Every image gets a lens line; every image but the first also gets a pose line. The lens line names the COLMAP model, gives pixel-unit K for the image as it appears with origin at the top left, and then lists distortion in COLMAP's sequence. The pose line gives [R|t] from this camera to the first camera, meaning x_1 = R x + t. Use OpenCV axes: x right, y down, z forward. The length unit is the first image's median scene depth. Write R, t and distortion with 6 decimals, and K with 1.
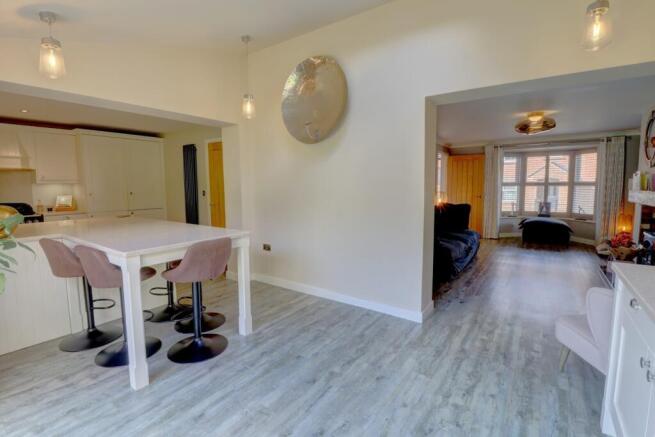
lens RADIAL K [[311.9, 0, 336.6], [0, 311.9, 211.7], [0, 0, 1]] dist [-0.000208, -0.000224]
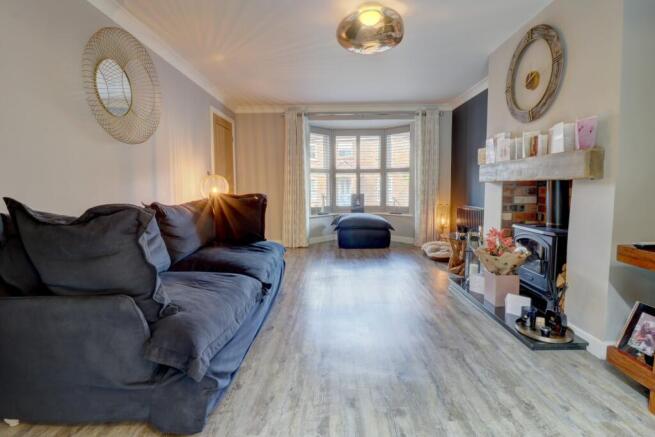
lens RADIAL K [[311.9, 0, 336.6], [0, 311.9, 211.7], [0, 0, 1]] dist [-0.000208, -0.000224]
pose [[0.825650, -0.043623, 0.562494, 0.183011], [0.050007, 0.998741, 0.004053, 0.008963], [-0.561963, 0.024782, 0.826791, 0.392248]]
